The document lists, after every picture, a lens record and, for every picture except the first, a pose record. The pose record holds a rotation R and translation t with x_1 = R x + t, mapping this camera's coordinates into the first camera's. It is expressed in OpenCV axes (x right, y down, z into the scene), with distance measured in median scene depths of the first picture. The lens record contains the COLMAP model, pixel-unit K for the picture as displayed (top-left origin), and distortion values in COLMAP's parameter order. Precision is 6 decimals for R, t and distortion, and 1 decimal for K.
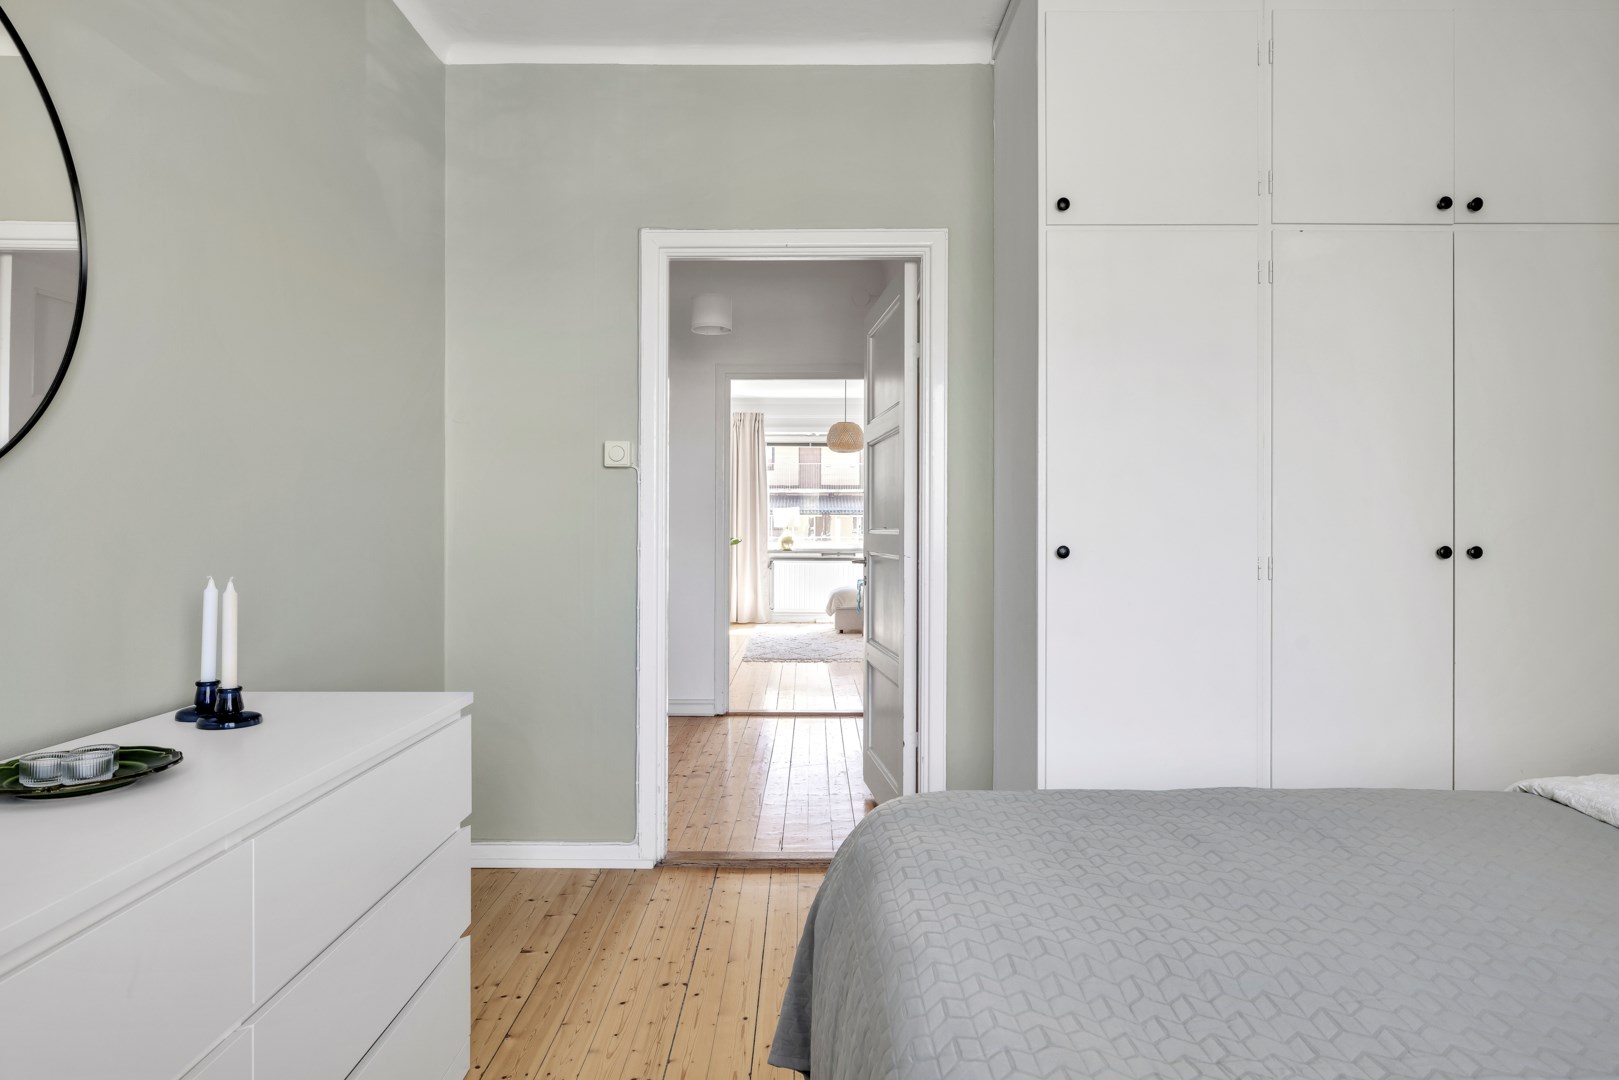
lens RADIAL K [[961.3, 0, 799.6], [0, 961.3, 527.4], [0, 0, 1]] dist [-0.004532, 0.001171]
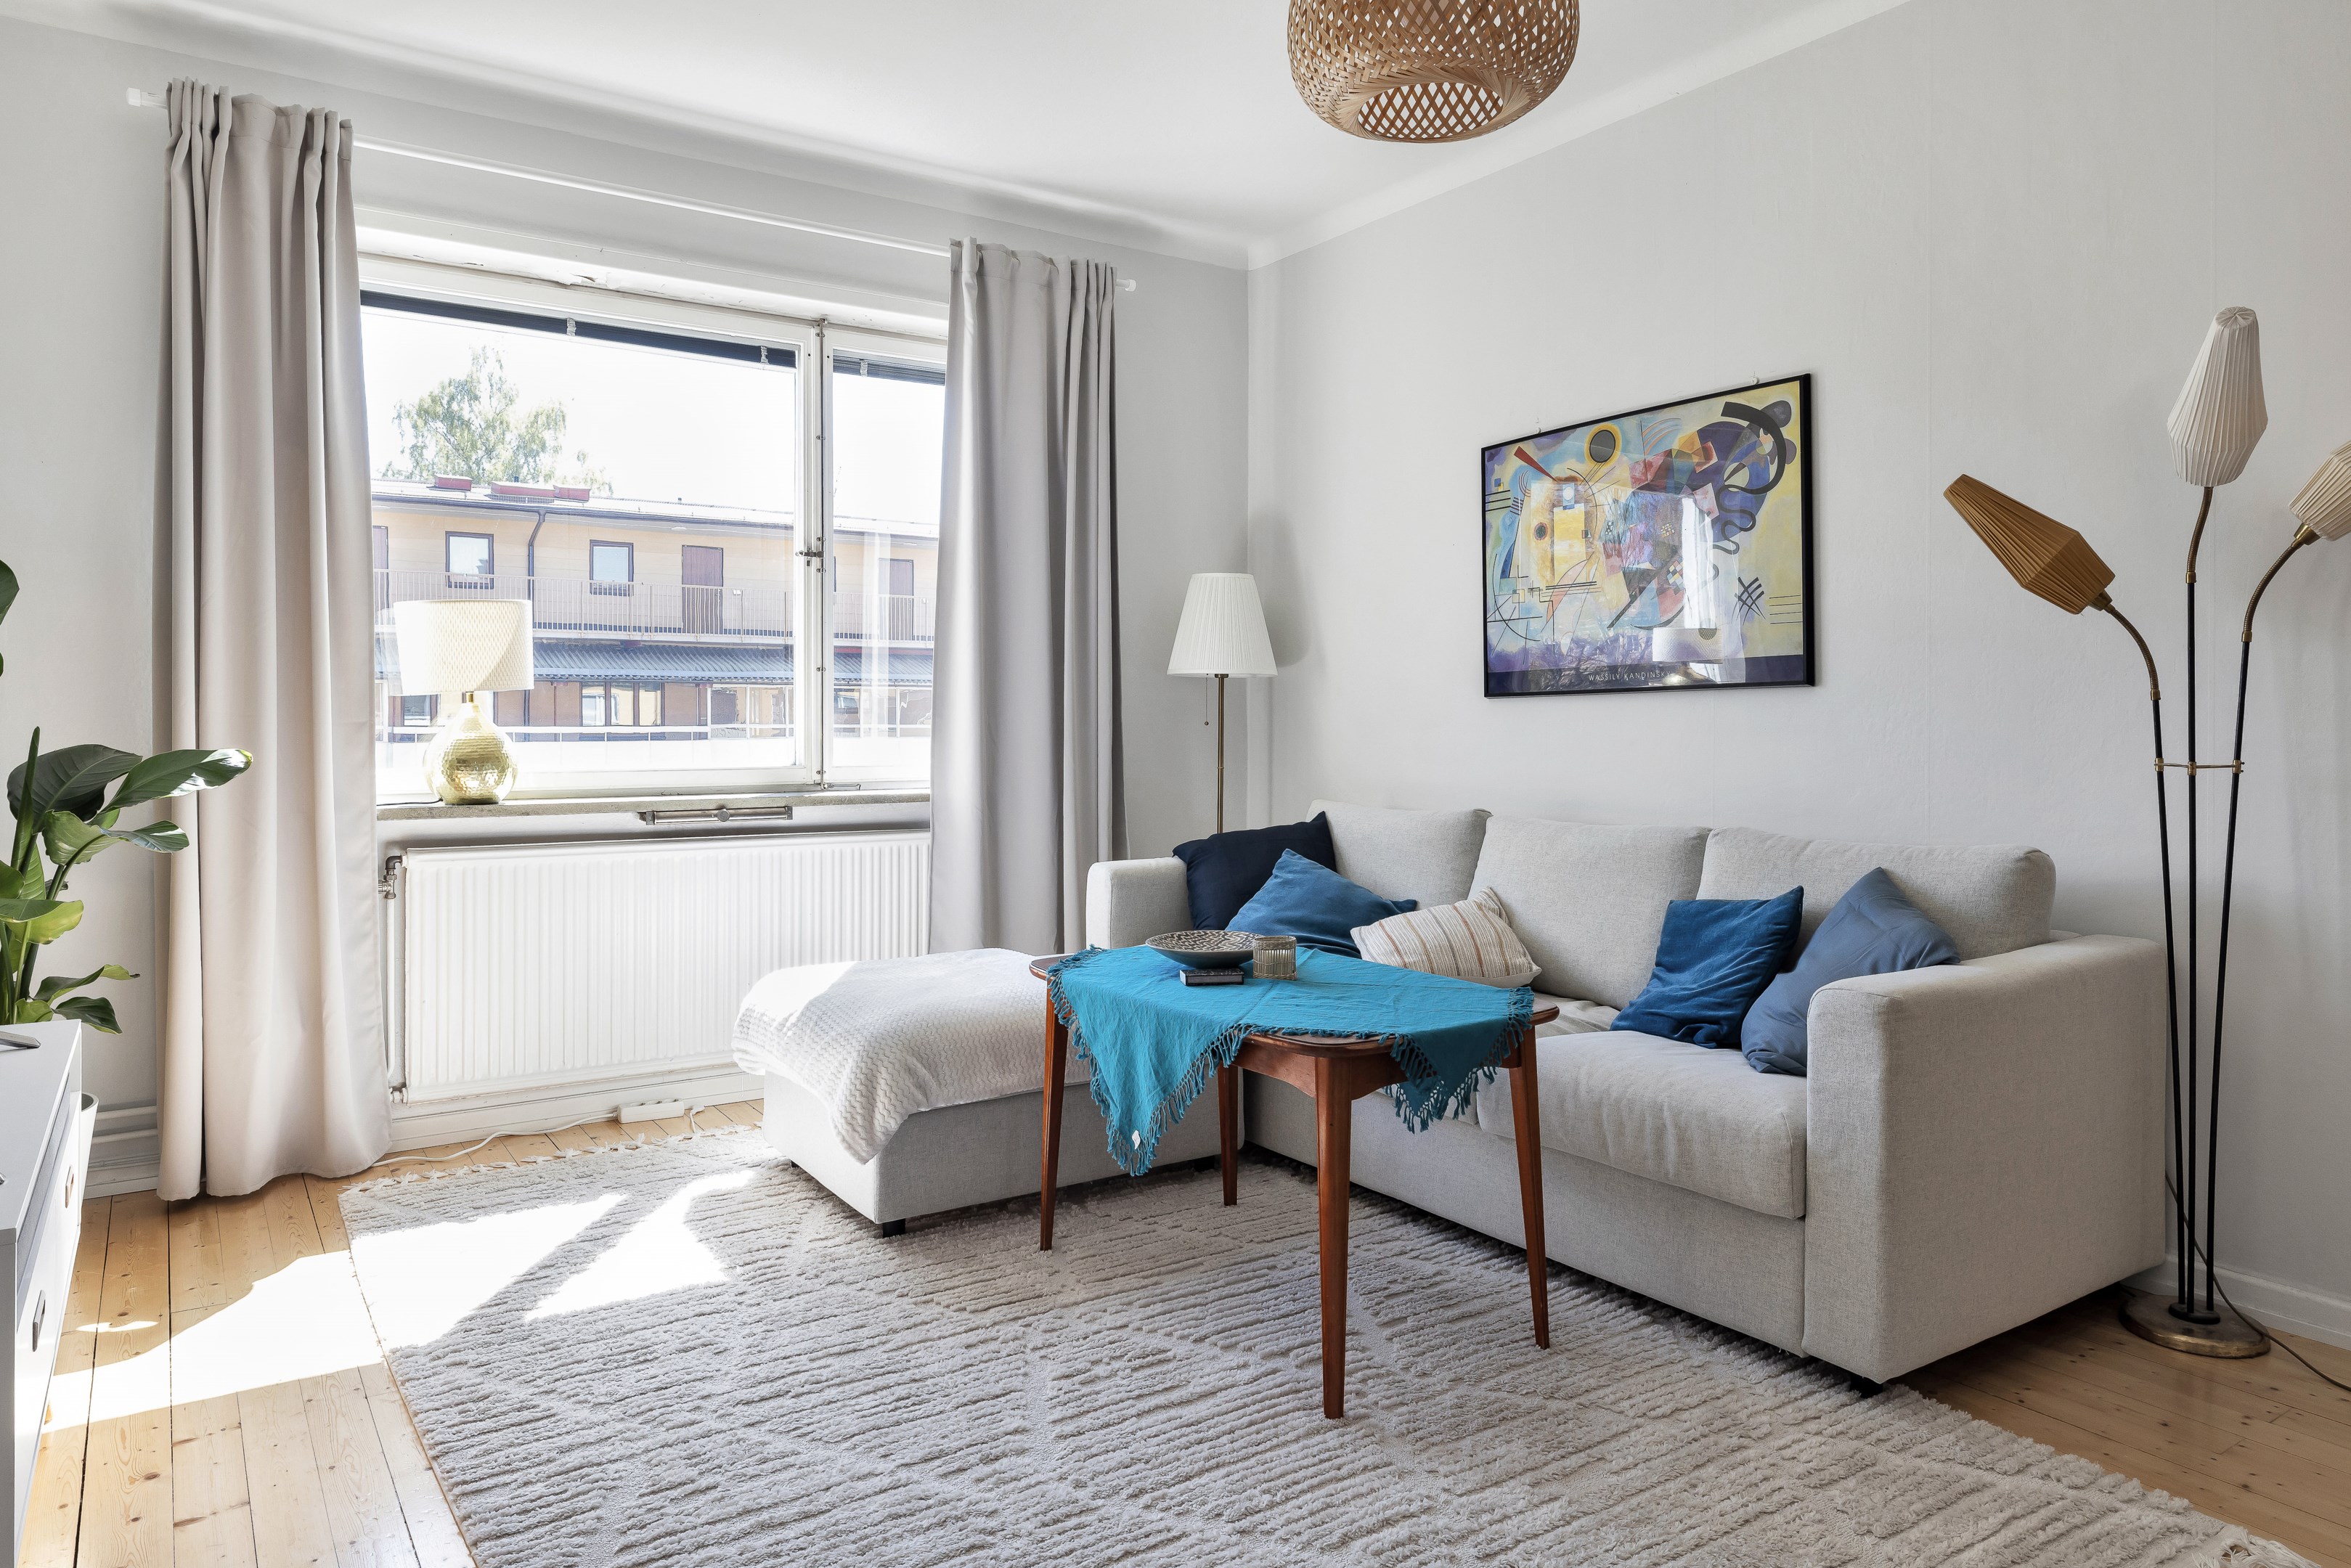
lens RADIAL K [[1495.2, 0, 1160.3], [0, 1495.2, 729.8], [0, 0, 1]] dist [0.002396, -0.002163]
pose [[0.825254, -0.006451, 0.564724, -0.084397], [-0.001616, 0.999904, 0.013783, 0.003280], [-0.564759, -0.012287, 0.825164, 0.725220]]
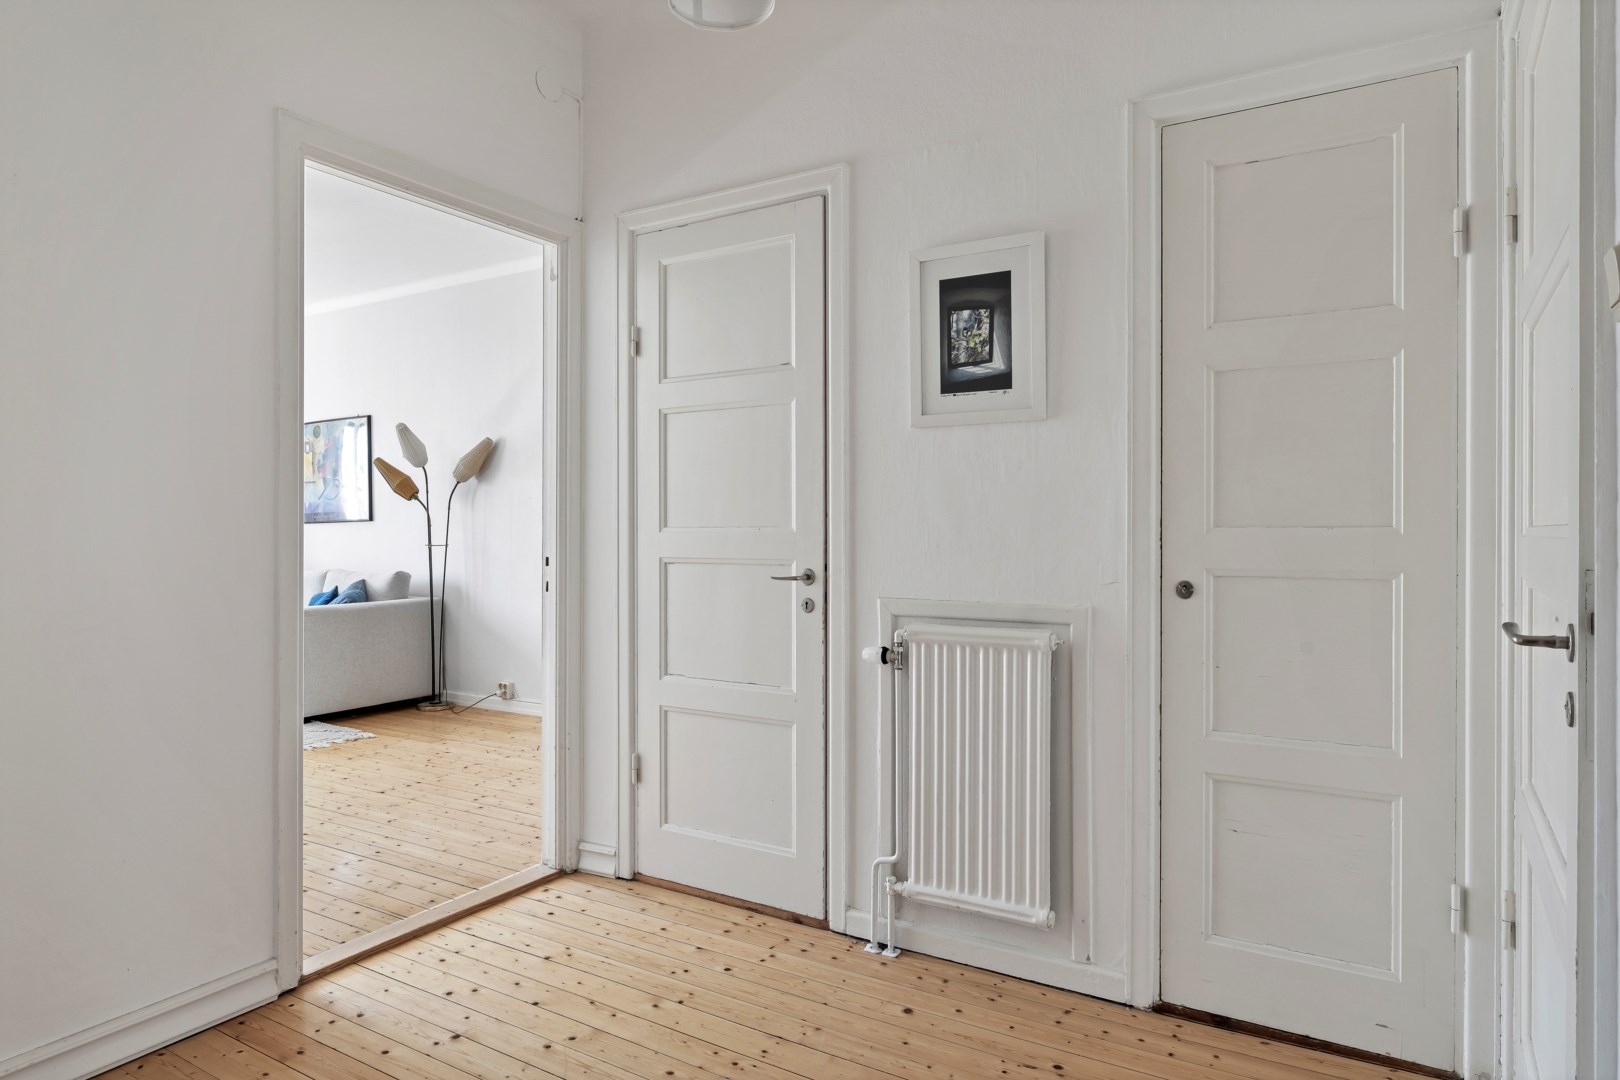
lens RADIAL K [[974.1, 0, 808.4], [0, 974.1, 534.4], [0, 0, 1]] dist [-0.005838, 0.000875]
pose [[0.505414, -0.008247, 0.862838, -0.182737], [0.000316, 0.999956, 0.009372, 0.000857], [-0.862877, -0.004464, 0.505394, 0.346511]]
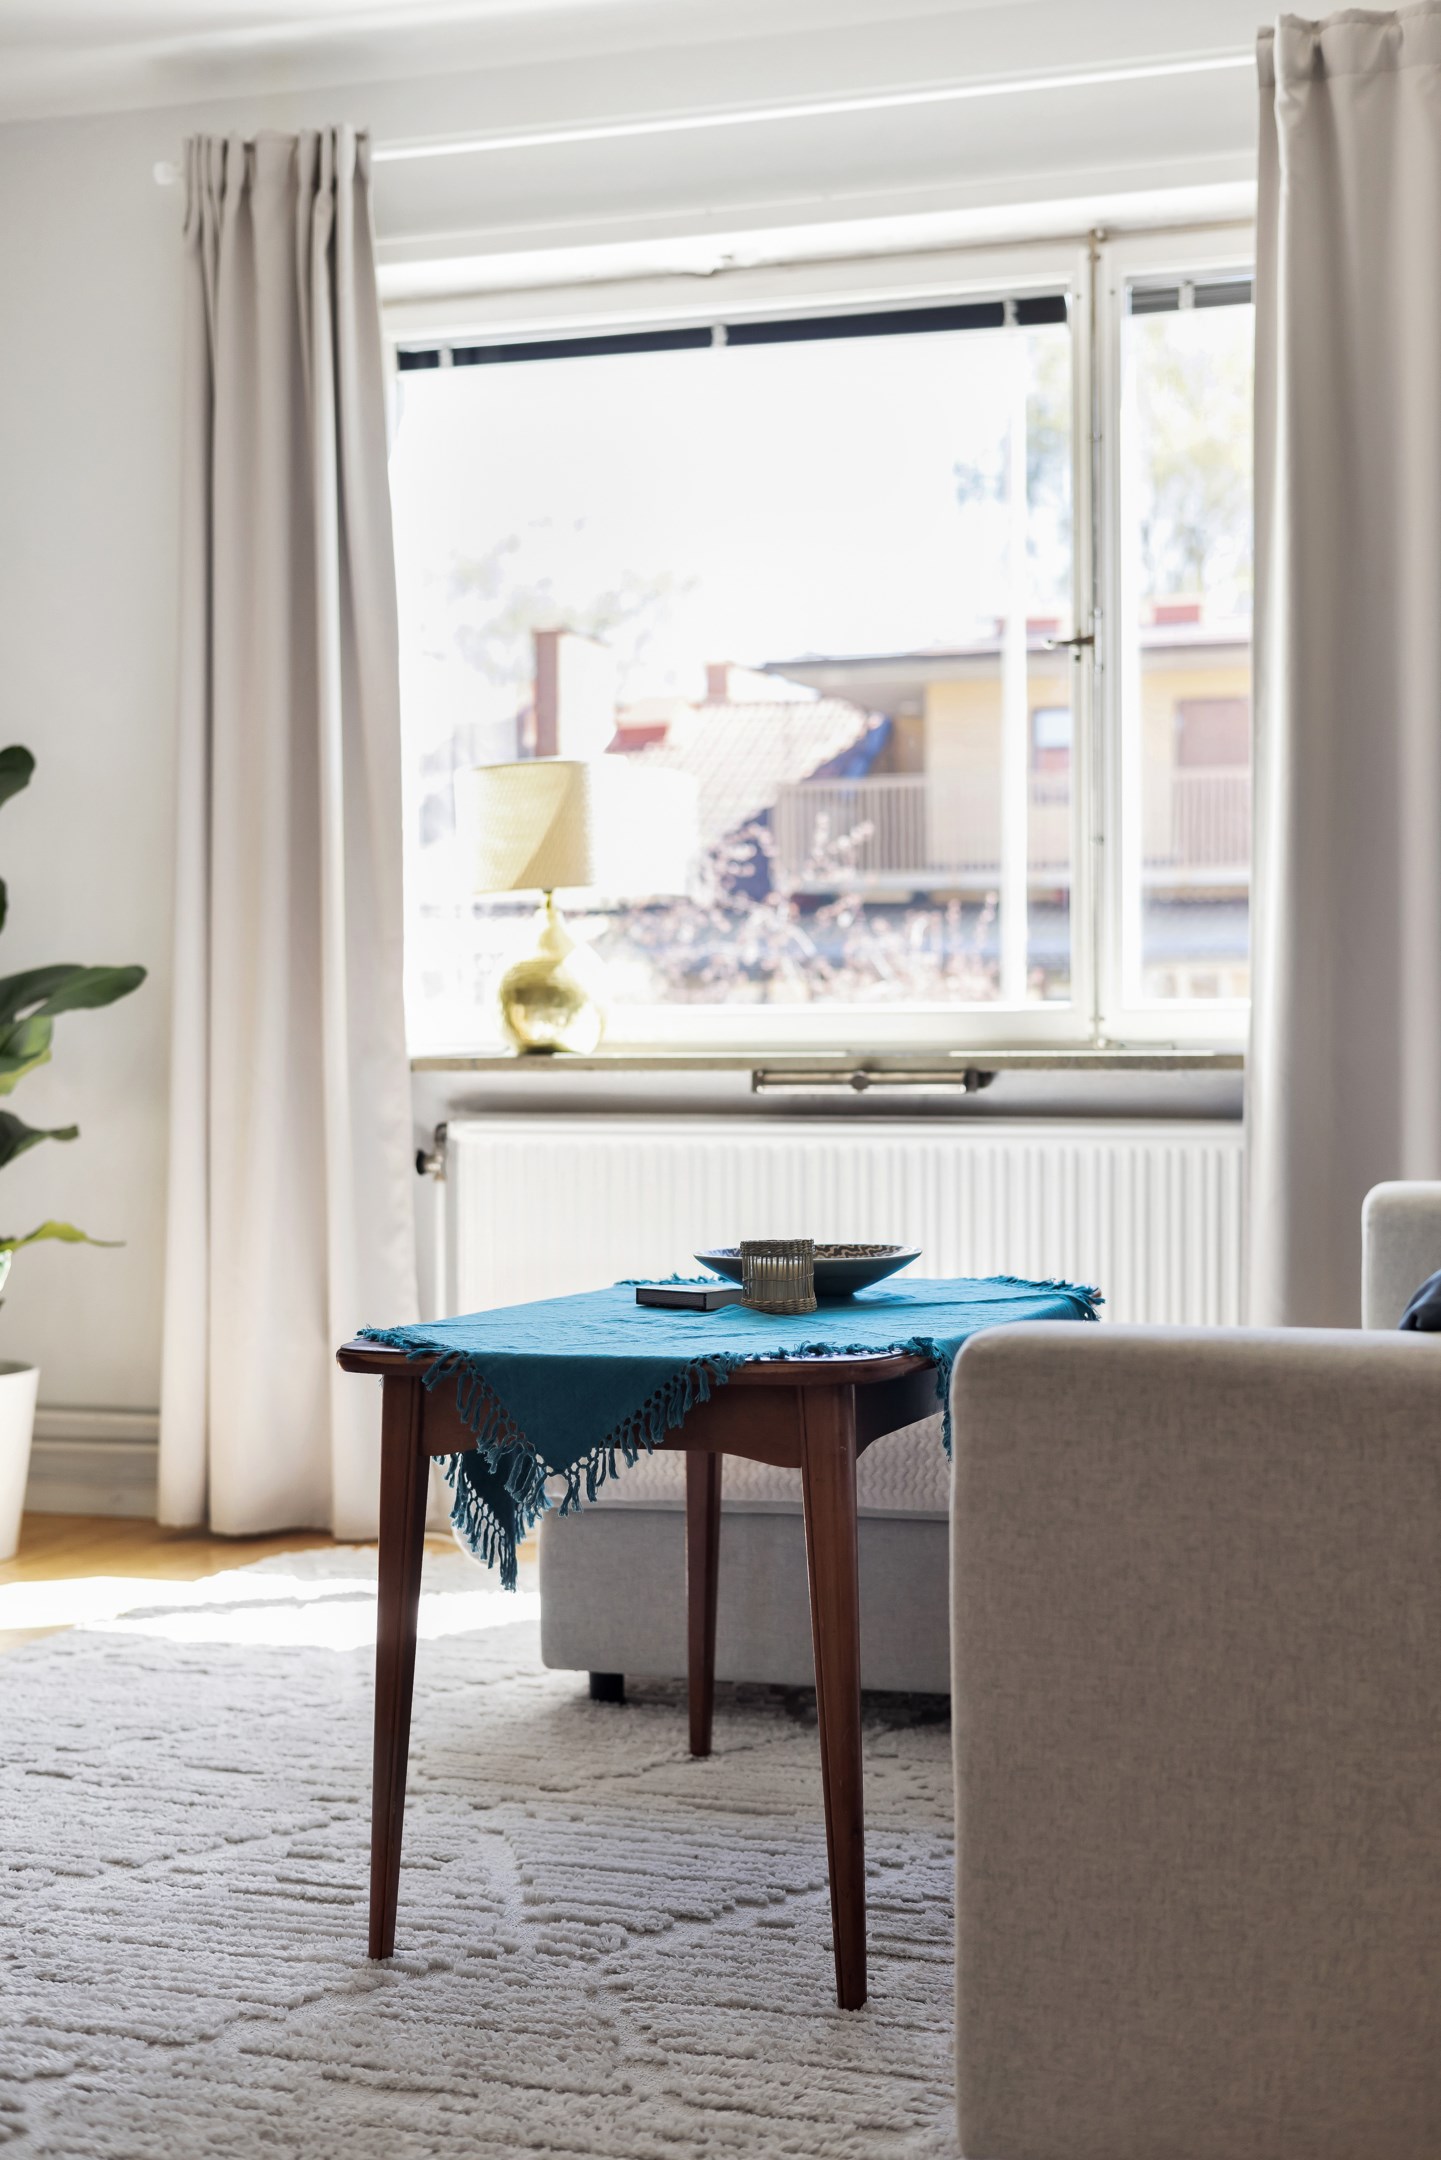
lens RADIAL K [[3011.2, 0, 769.1], [0, 3011.2, 1119.4], [0, 0, 1]] dist [0.002074, 0.000000]
pose [[0.951518, 0.000756, -0.307594, 0.185064], [0.007967, 0.999601, 0.027103, 0.024612], [0.307491, -0.028239, 0.951132, 0.641561]]
